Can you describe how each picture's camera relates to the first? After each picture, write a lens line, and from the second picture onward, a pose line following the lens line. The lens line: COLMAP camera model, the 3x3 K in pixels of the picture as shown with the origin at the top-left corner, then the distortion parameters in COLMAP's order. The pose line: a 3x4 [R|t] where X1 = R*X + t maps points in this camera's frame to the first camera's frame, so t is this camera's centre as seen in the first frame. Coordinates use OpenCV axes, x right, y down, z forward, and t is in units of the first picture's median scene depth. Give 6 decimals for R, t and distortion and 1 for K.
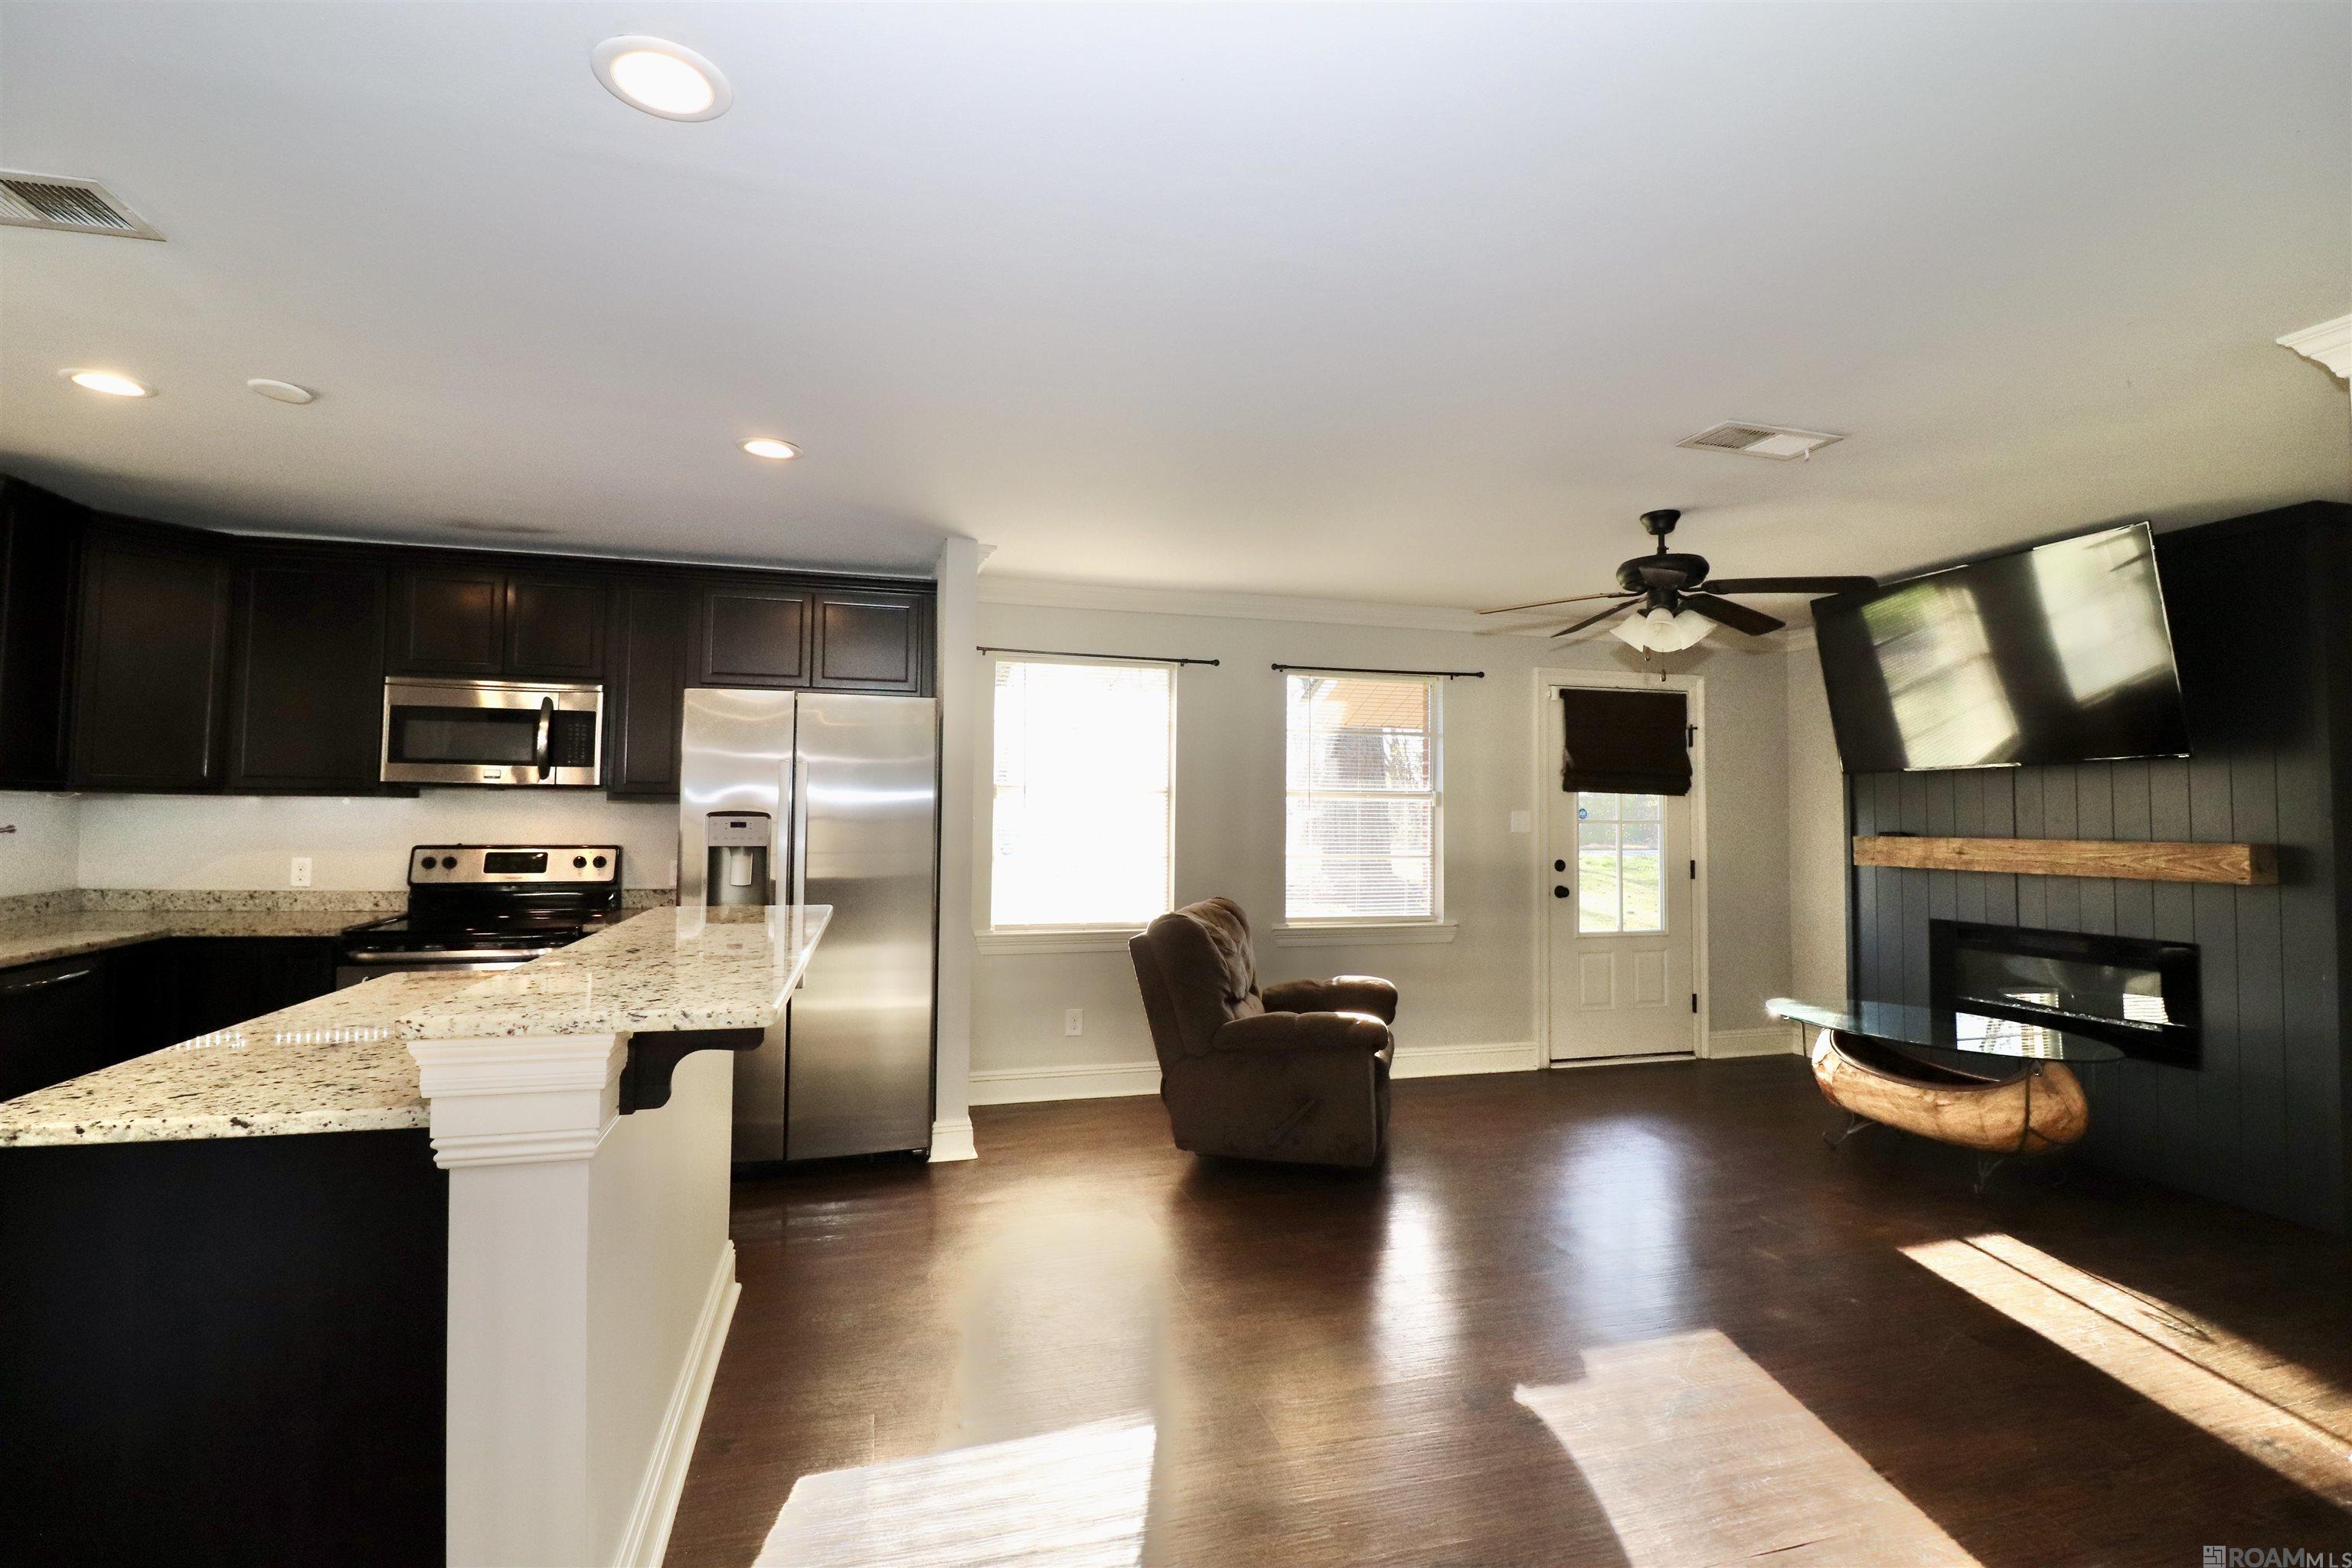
lens RADIAL K [[1079.9, 0, 1188.5], [0, 1079.9, 761.9], [0, 0, 1]] dist [0.002233, -0.013864]
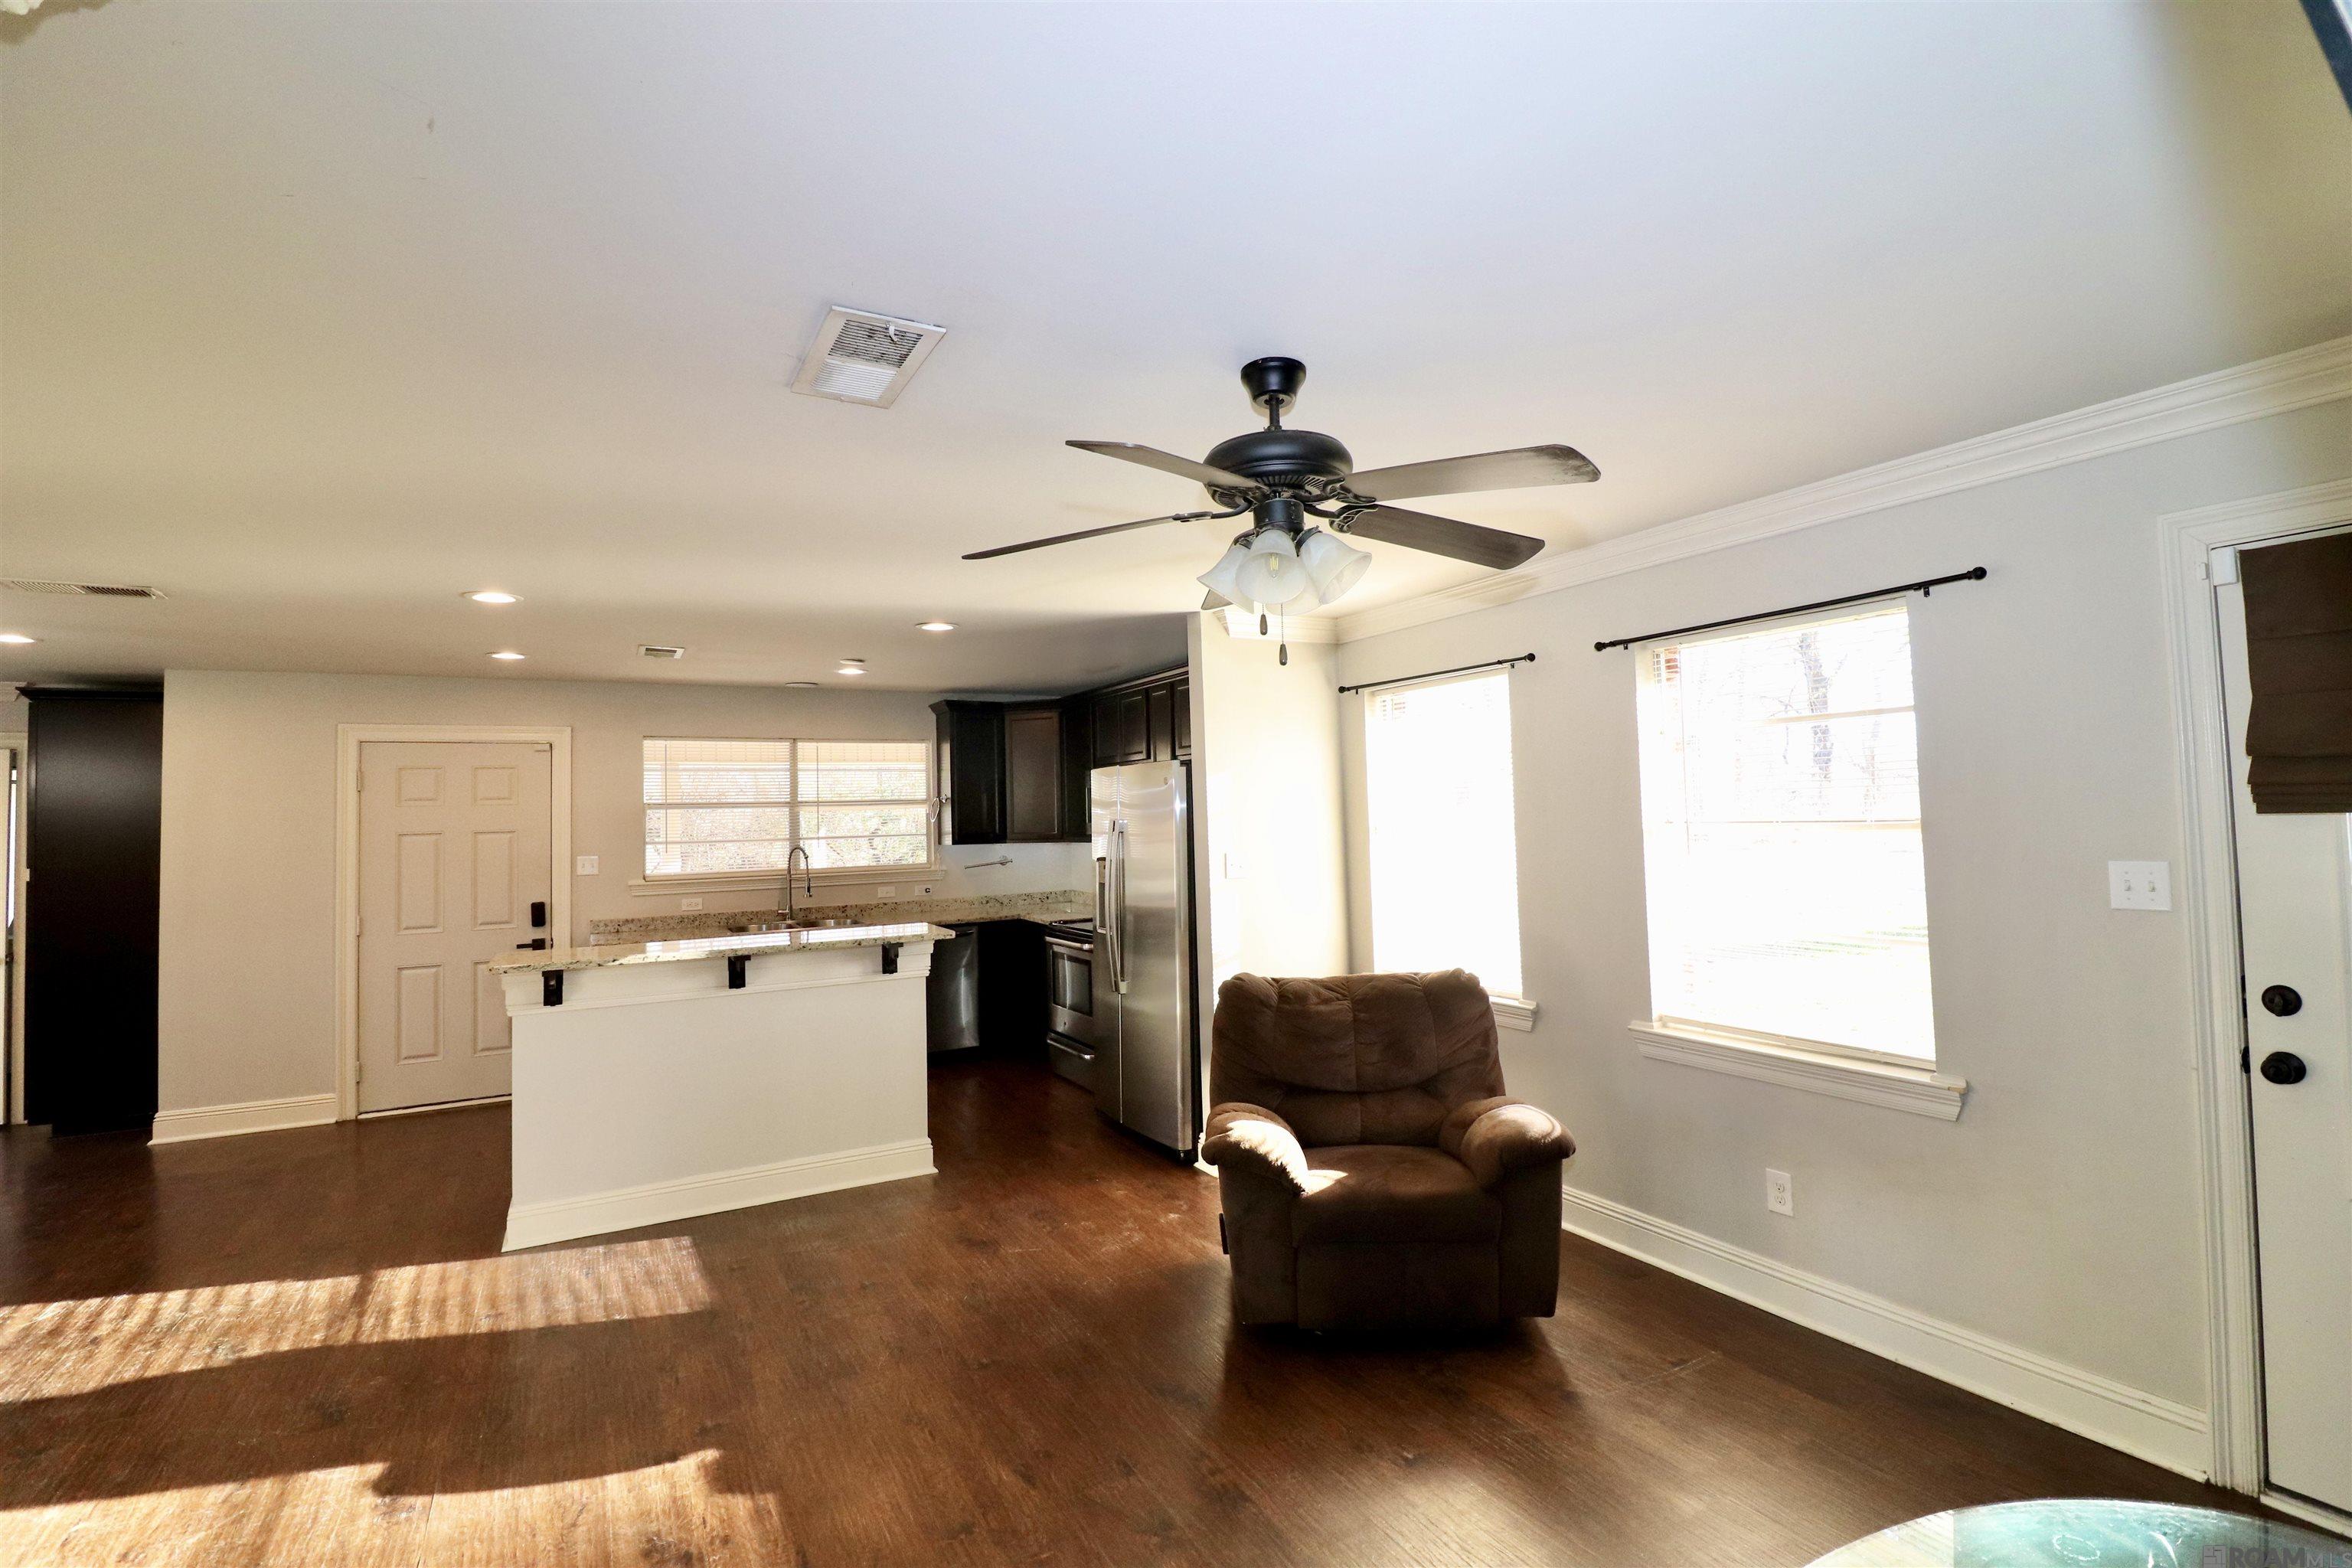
lens RADIAL K [[1071.5, 0, 1190.6], [0, 1071.5, 765.8], [0, 0, 1]] dist [-0.000033, -0.012537]
pose [[0.231494, -0.061598, -0.970884, 0.836965], [0.069055, 0.996516, -0.046760, 0.002965], [0.970382, -0.056220, 0.234942, 0.710502]]
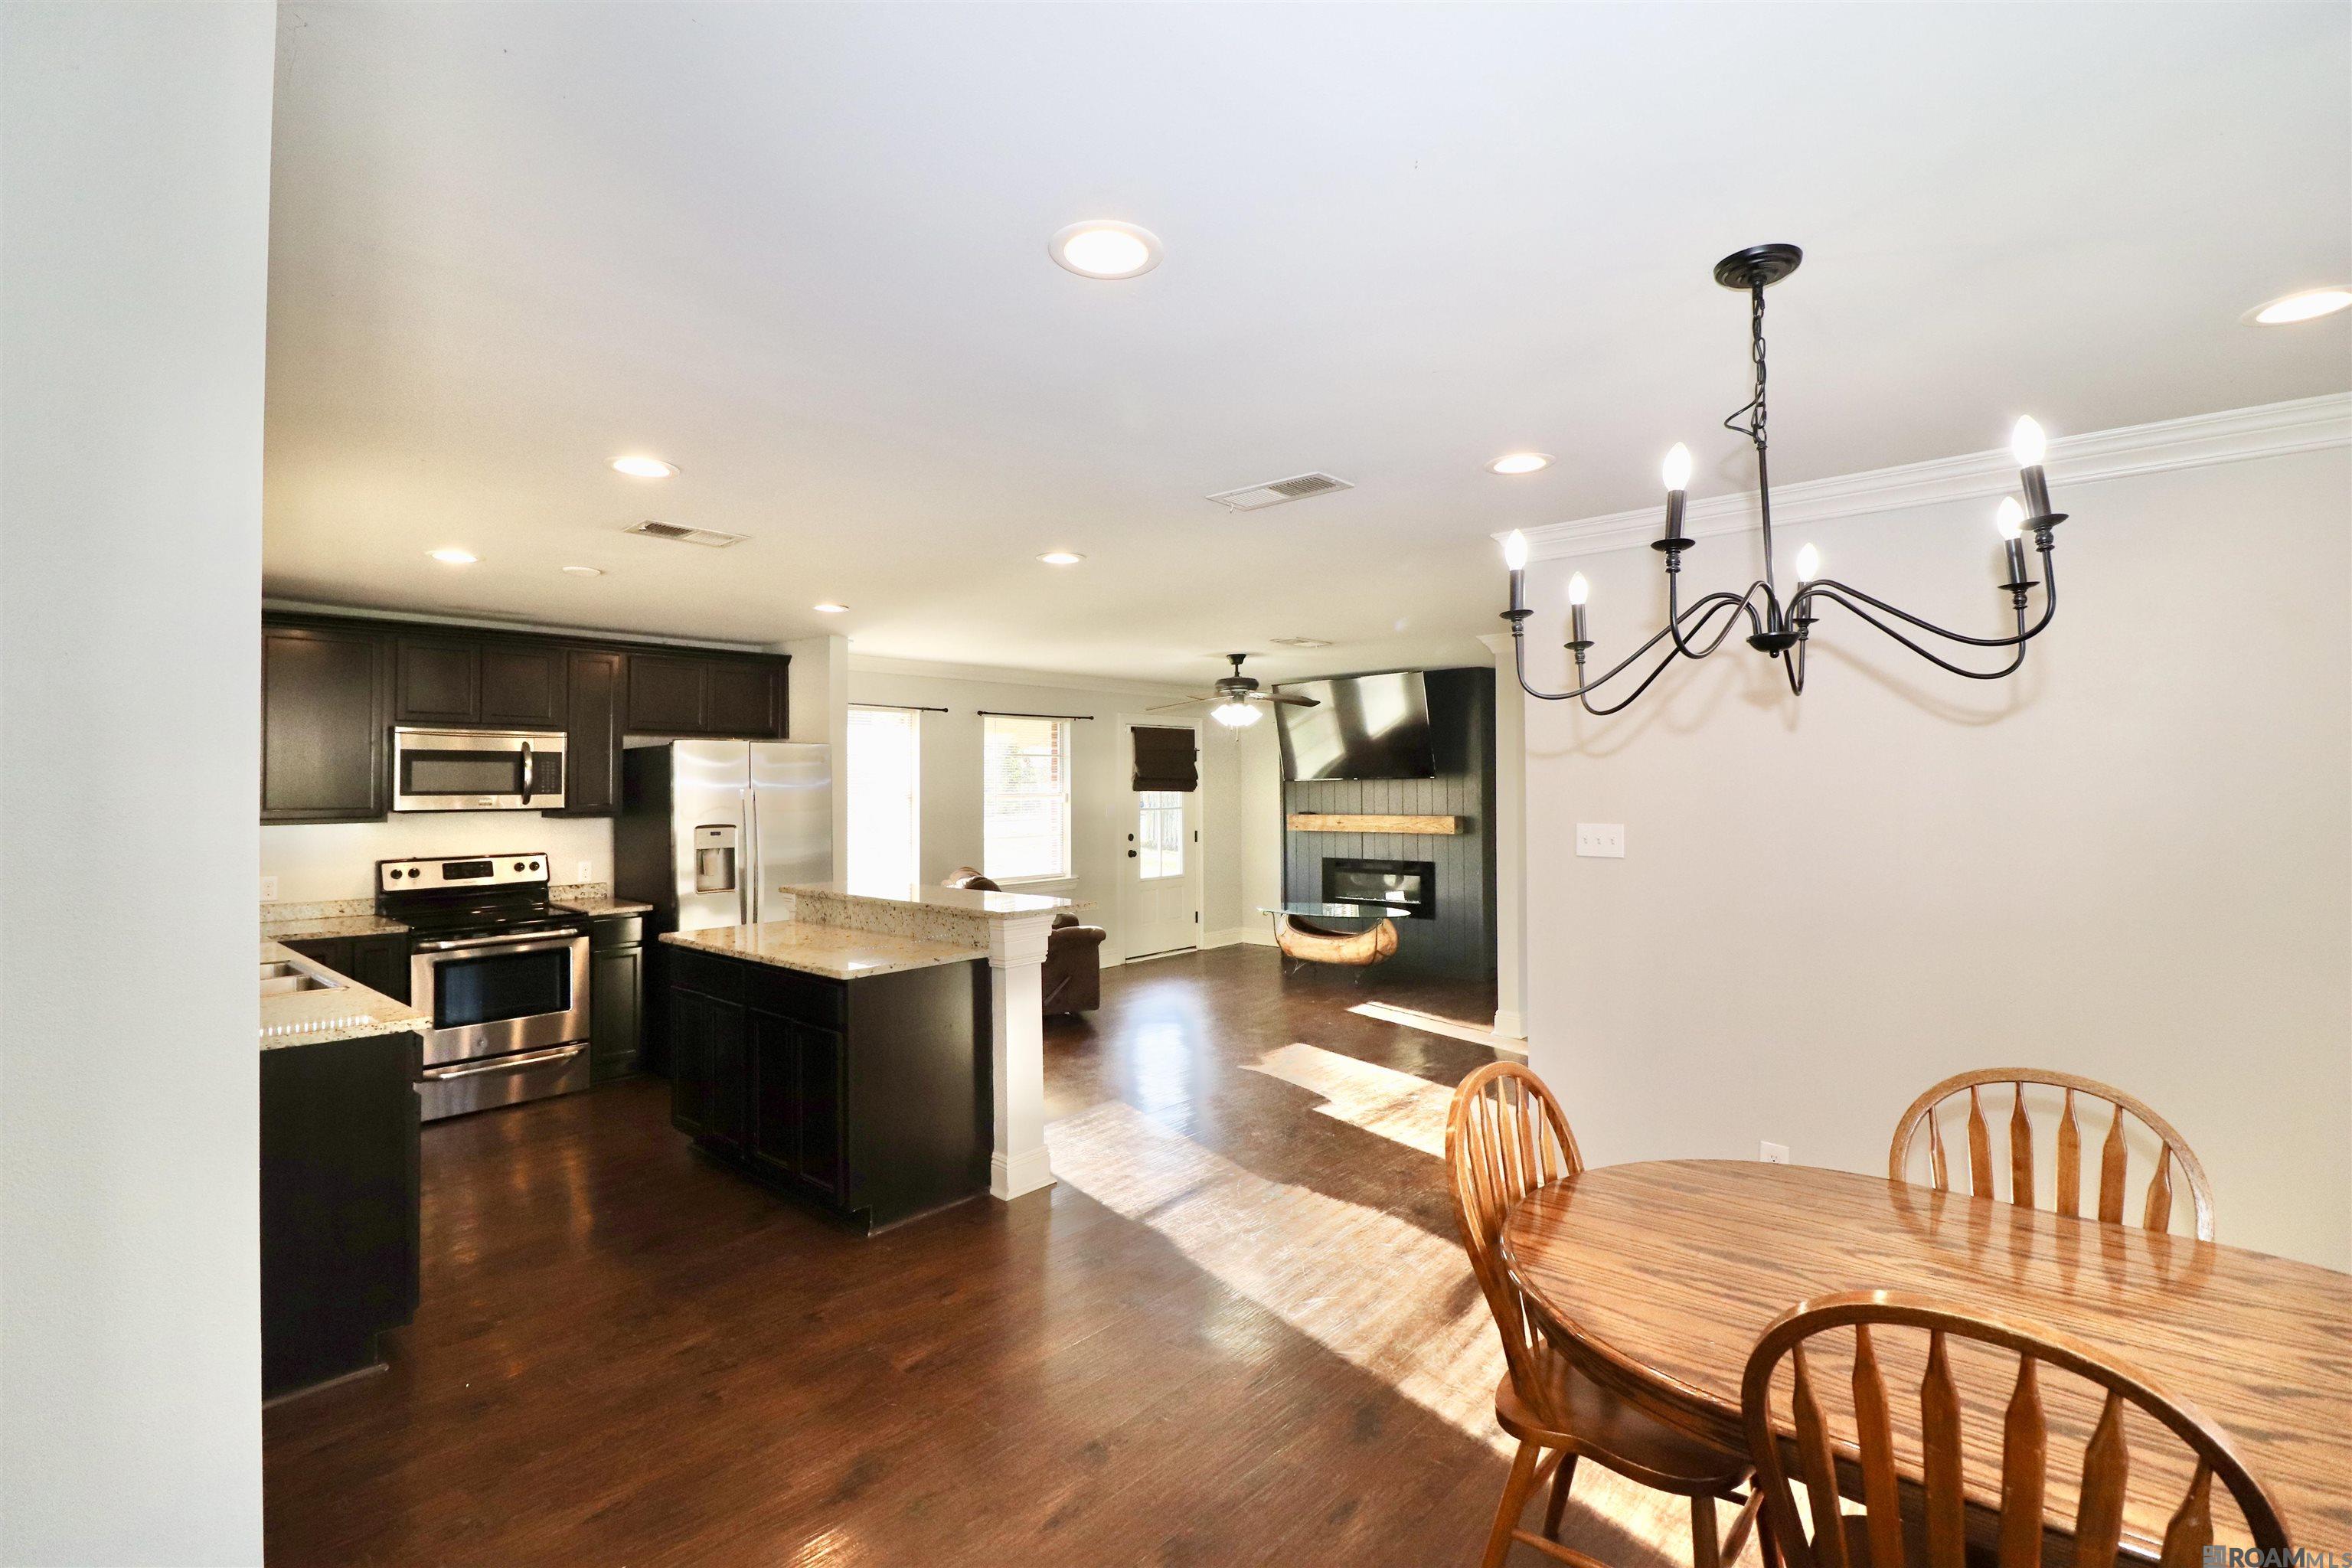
lens RADIAL K [[1079.9, 0, 1188.5], [0, 1079.9, 761.9], [0, 0, 1]] dist [0.002233, -0.013864]
pose [[0.839534, -0.003614, 0.543295, -0.602959], [-0.010477, 0.999684, 0.022838, -0.070645], [-0.543206, -0.024865, 0.839231, -0.512679]]
